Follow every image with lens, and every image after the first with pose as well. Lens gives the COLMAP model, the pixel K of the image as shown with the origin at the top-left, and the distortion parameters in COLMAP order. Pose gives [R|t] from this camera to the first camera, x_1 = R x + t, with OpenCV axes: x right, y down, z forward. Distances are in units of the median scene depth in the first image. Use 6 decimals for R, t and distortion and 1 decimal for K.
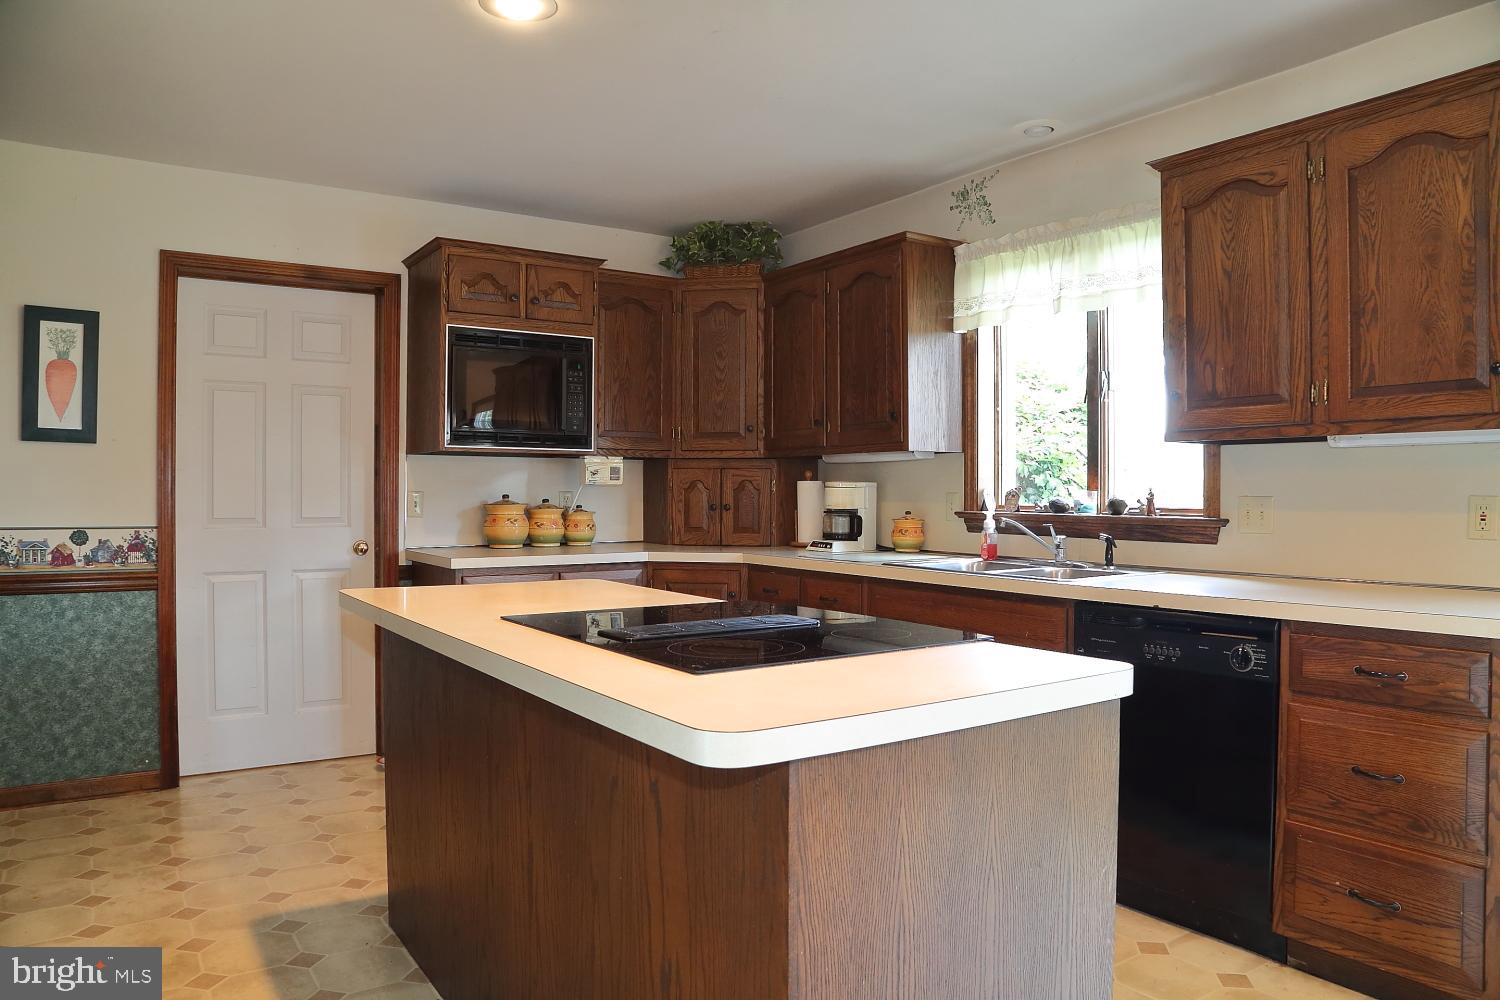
lens RADIAL K [[1012.3, 0, 713.4], [0, 1012.3, 502.3], [0, 0, 1]] dist [-0.107213, 0.060791]
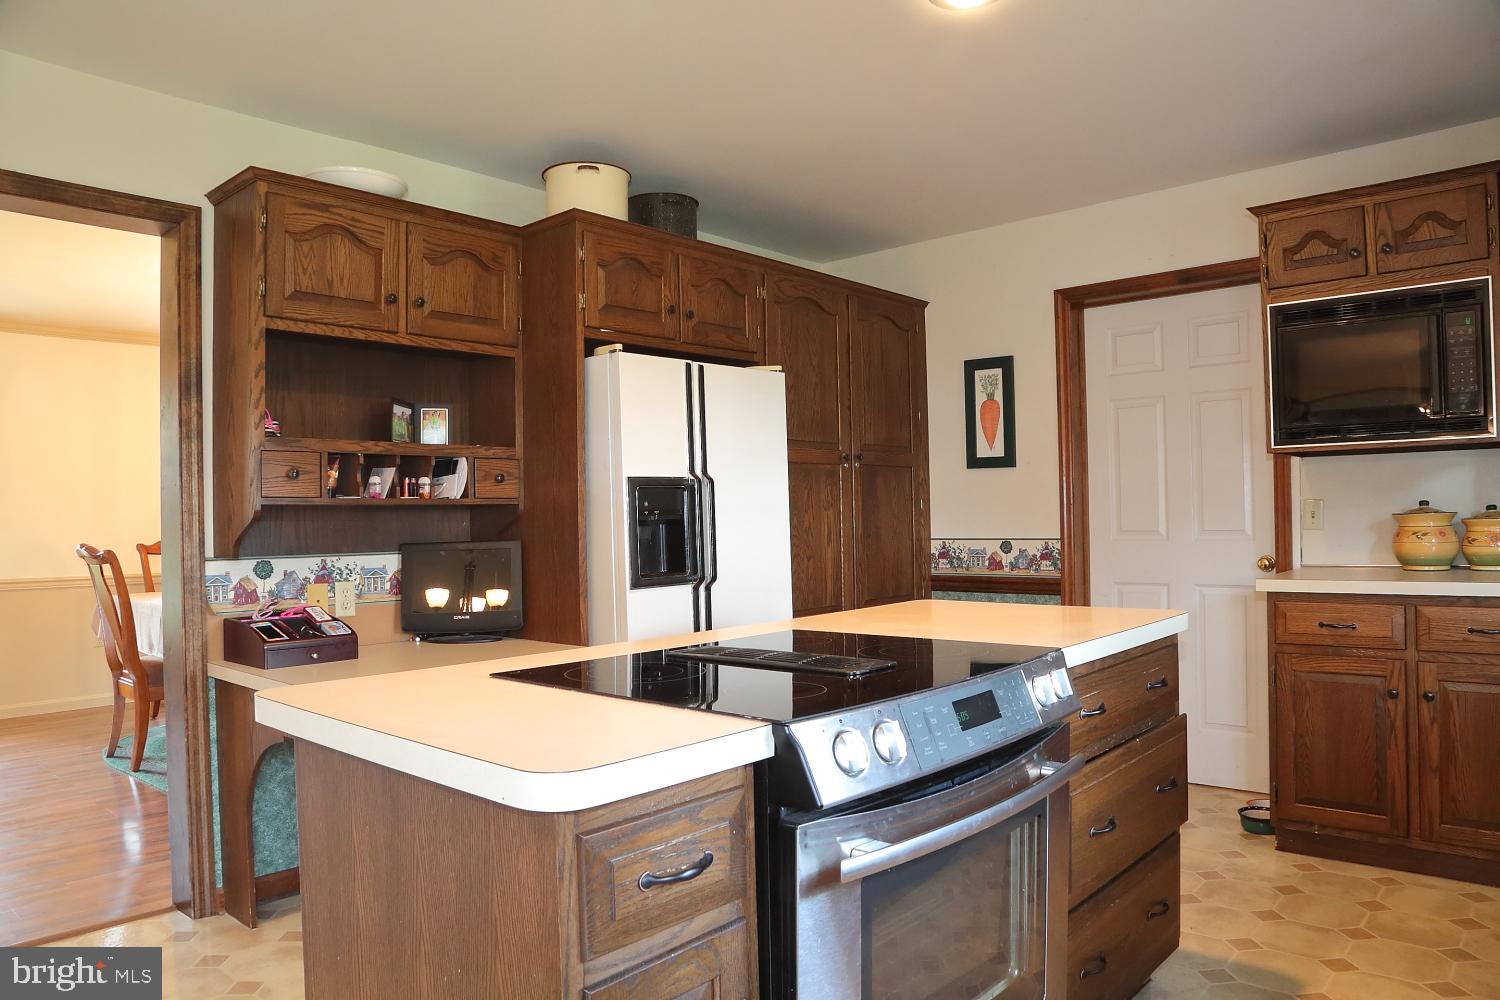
lens RADIAL K [[1026.4, 0, 750.4], [0, 1026.4, 510.5], [0, 0, 1]] dist [-0.118155, 0.066154]
pose [[0.264941, -0.014089, -0.964162, 0.416124], [0.016042, 0.999819, -0.010202, -0.000585], [0.964131, -0.012764, 0.265119, 0.330660]]
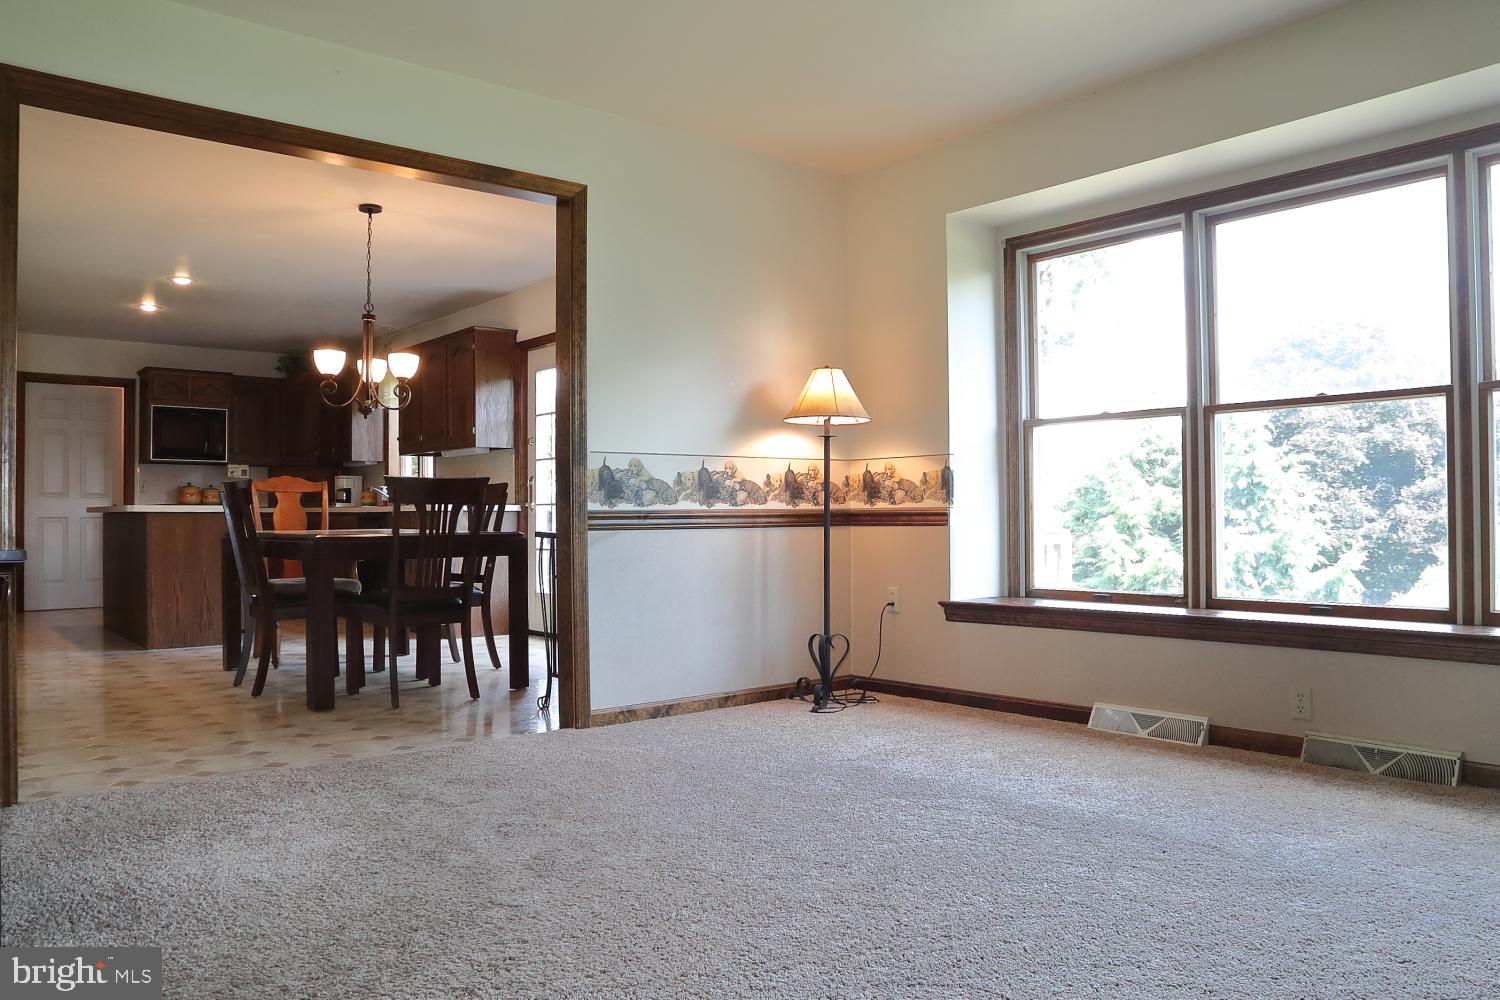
lens RADIAL K [[1092.8, 0, 747.5], [0, 1092.8, 509.4], [0, 0, 1]] dist [-0.111153, 0.073567]
pose [[0.993818, -0.003923, 0.110952, 0.764838], [0.006050, 0.999804, -0.018839, 0.105459], [-0.110857, 0.019394, 0.993647, -1.449971]]
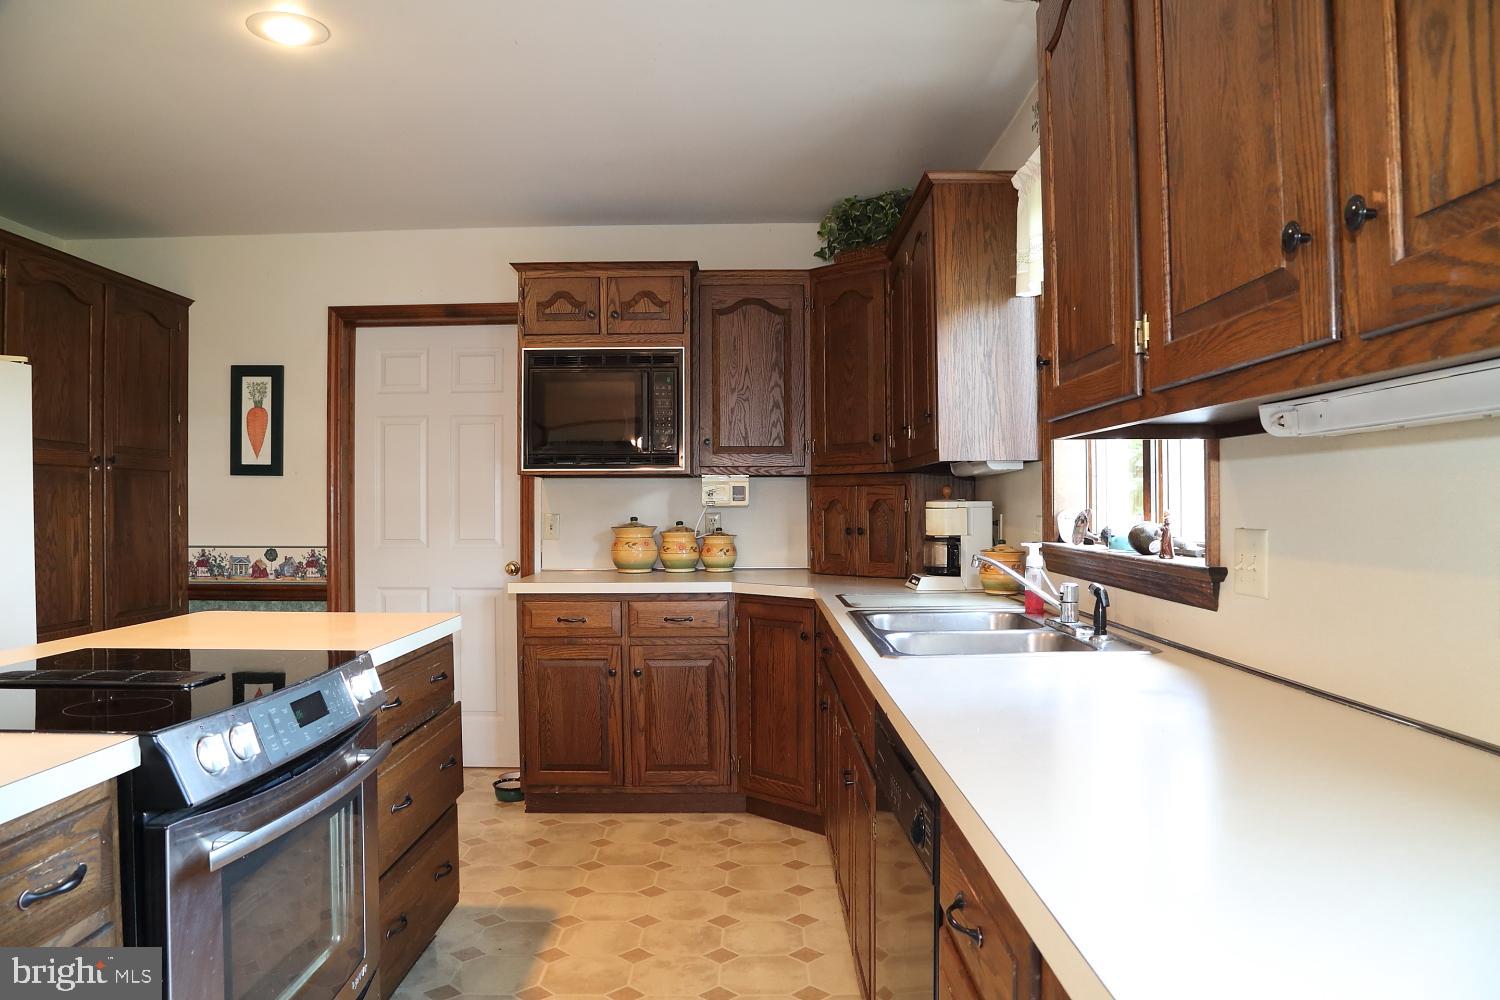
lens RADIAL K [[1026.4, 0, 750.4], [0, 1026.4, 510.5], [0, 0, 1]] dist [-0.118155, 0.066154]
pose [[0.836788, -0.004322, -0.547510, 0.460699], [0.002508, 0.999989, -0.004061, -0.010396], [0.547522, 0.002025, 0.836789, 0.261367]]
